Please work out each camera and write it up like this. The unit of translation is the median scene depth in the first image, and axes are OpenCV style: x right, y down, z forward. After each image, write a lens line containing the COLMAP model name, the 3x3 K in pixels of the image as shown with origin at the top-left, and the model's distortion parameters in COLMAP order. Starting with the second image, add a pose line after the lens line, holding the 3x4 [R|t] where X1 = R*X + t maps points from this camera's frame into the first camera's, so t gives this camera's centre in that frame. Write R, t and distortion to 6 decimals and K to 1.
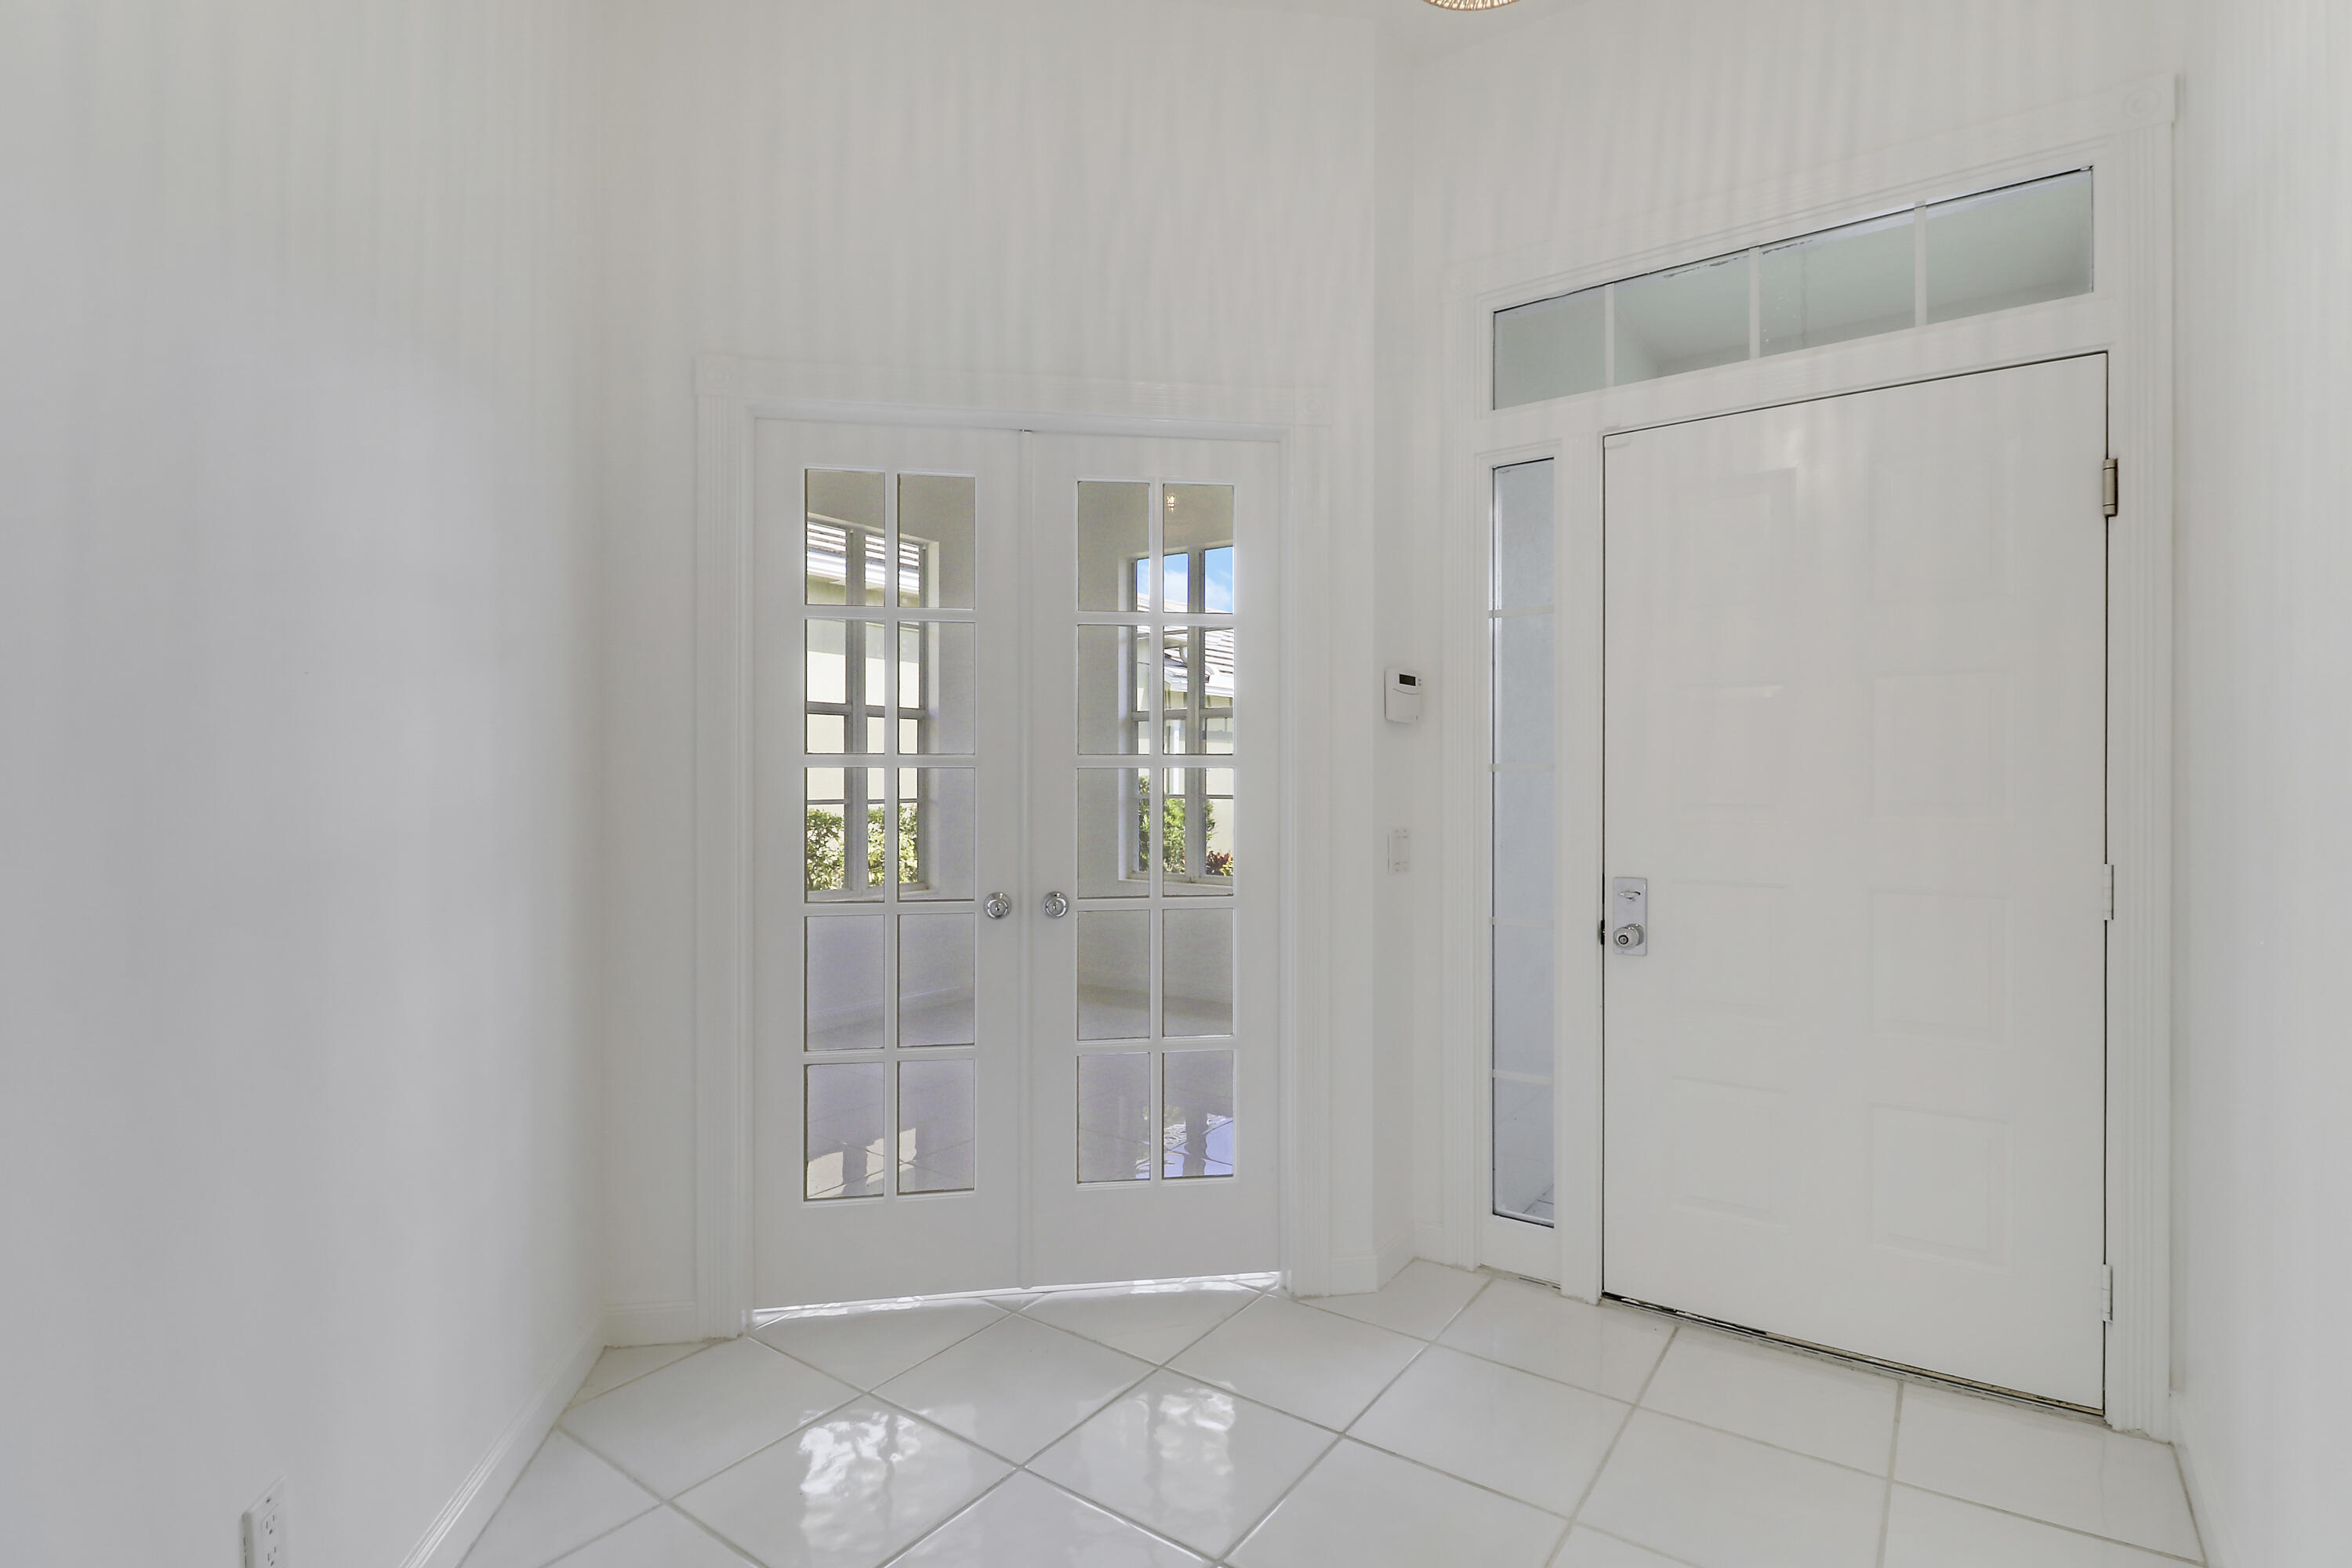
lens RADIAL K [[1108.2, 0, 1170.9], [0, 1108.2, 783.4], [0, 0, 1]] dist [-0.011224, -0.000456]
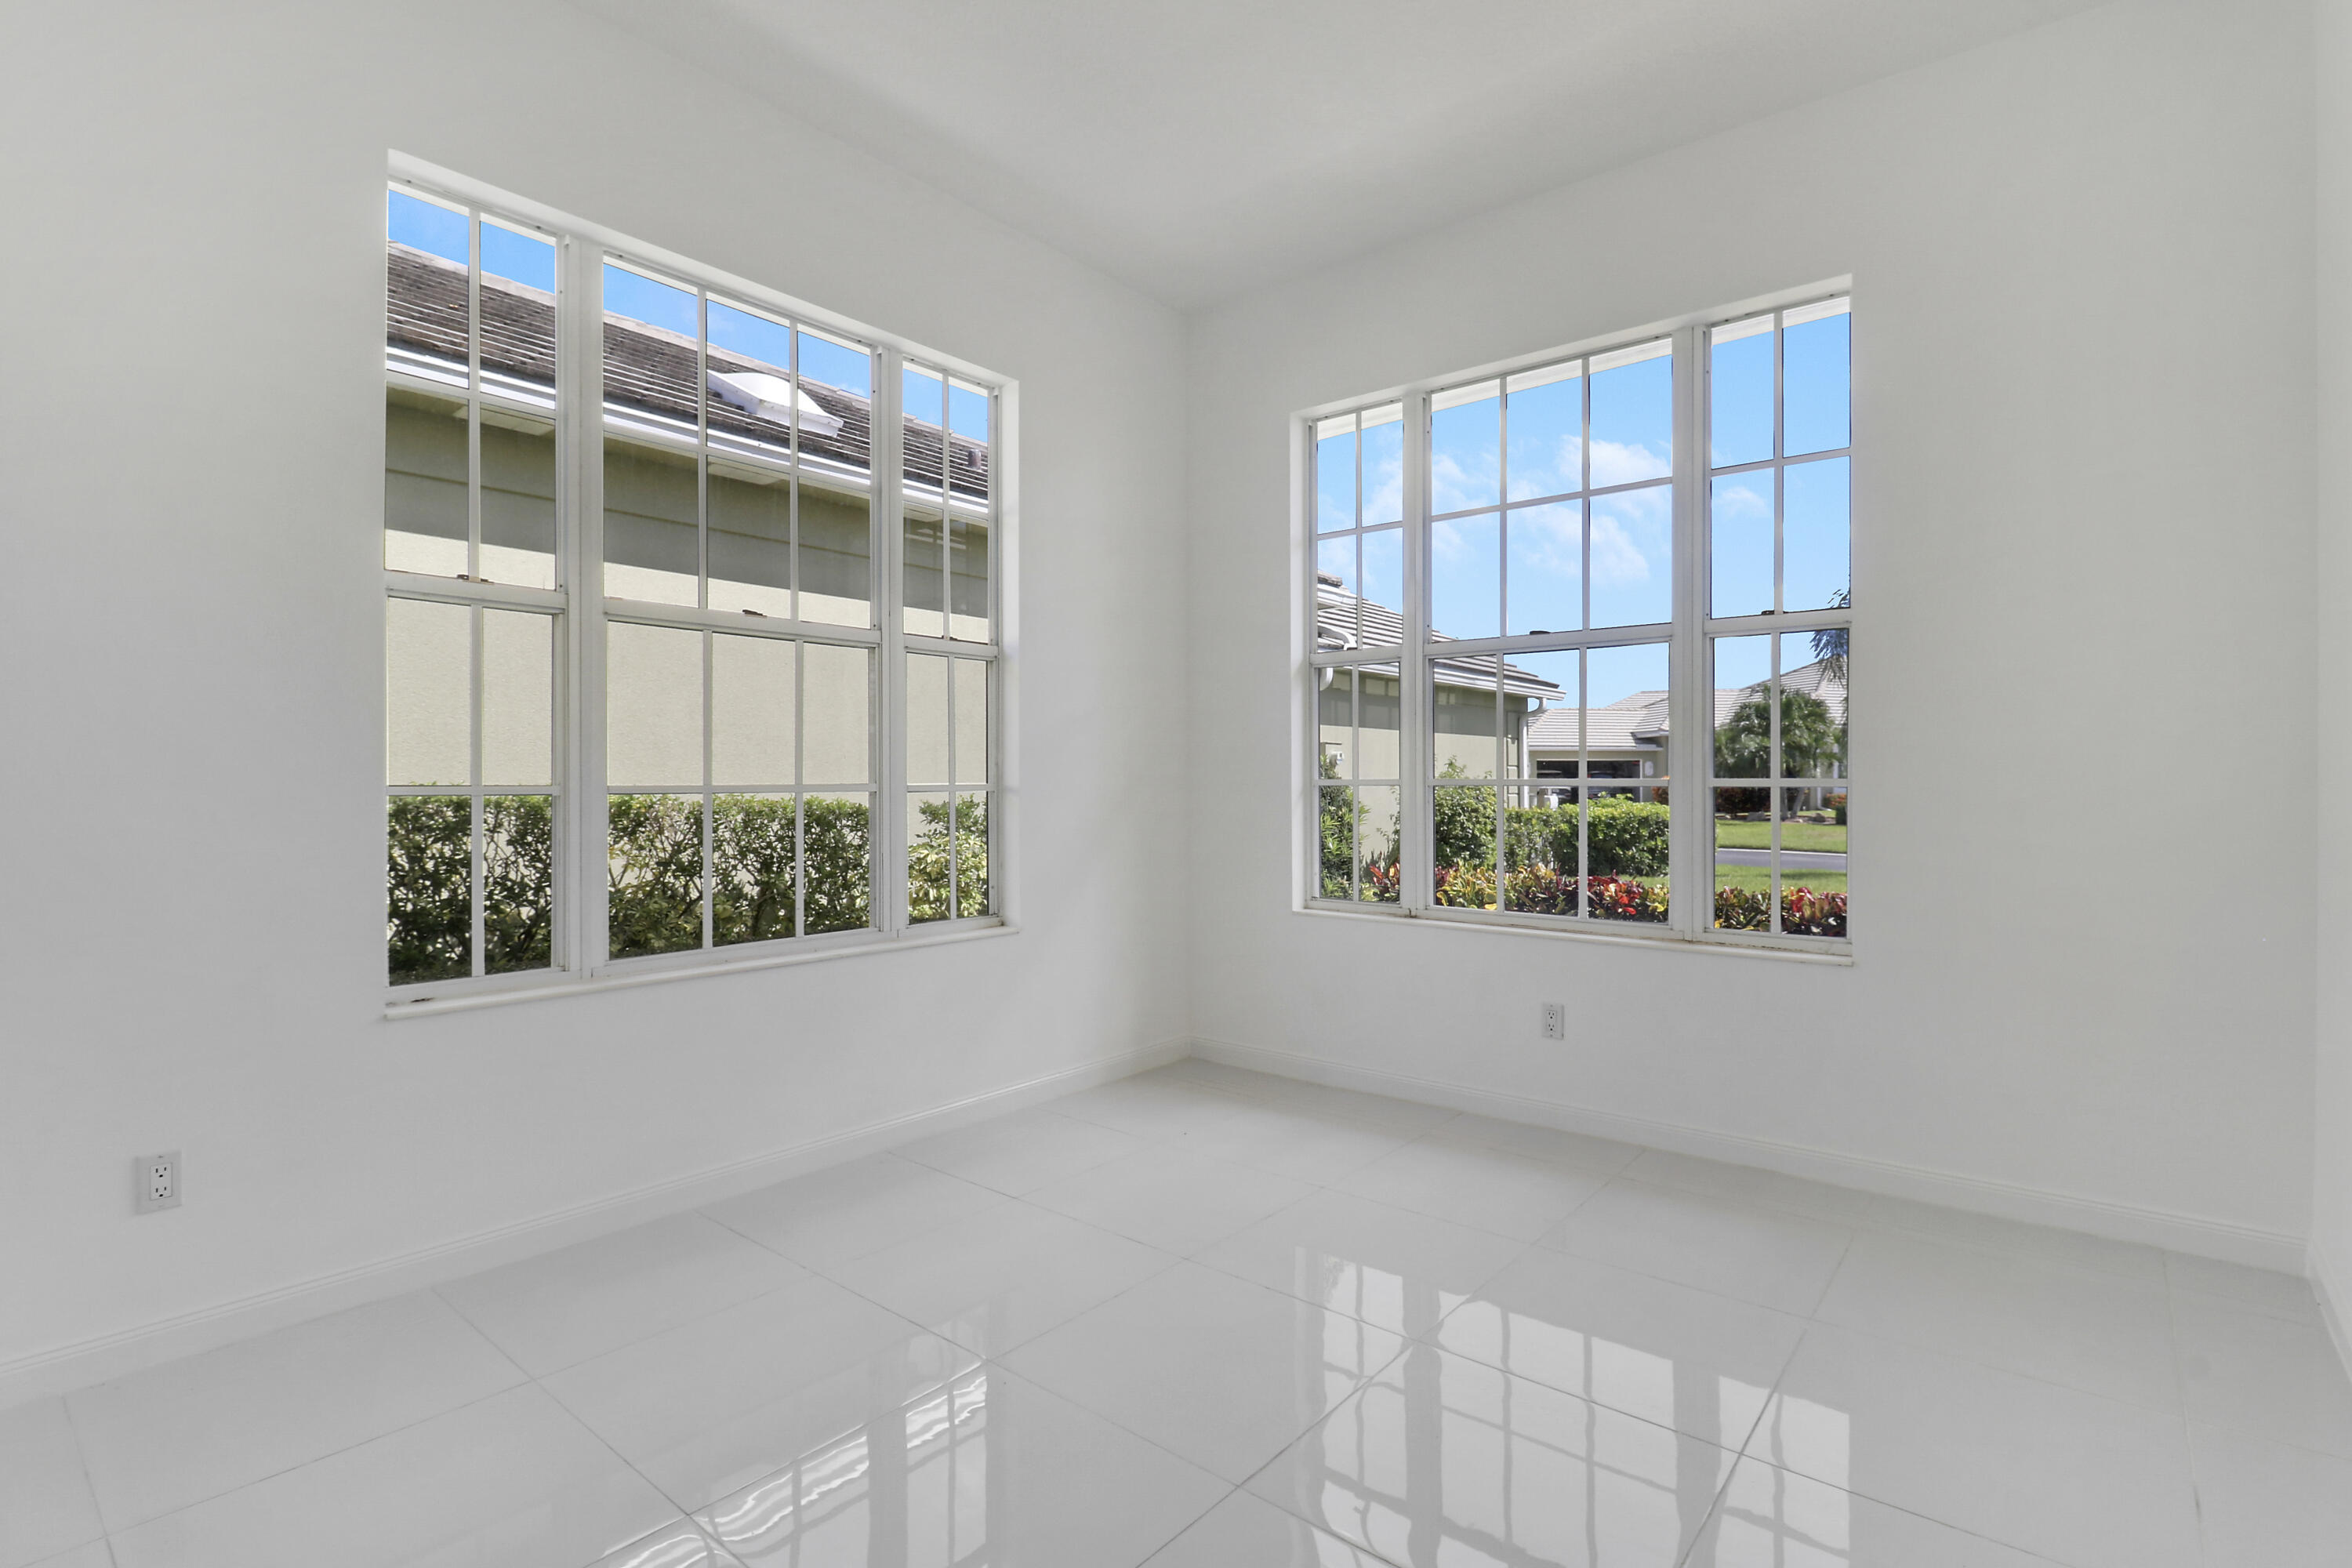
lens RADIAL K [[1108.2, 0, 1175.1], [0, 1108.2, 786.7], [0, 0, 1]] dist [-0.011224, -0.000456]
pose [[0.997919, -0.002528, -0.064438, -0.079900], [0.002898, 0.999980, 0.005650, 0.011031], [0.064422, -0.005825, 0.997906, 0.370506]]
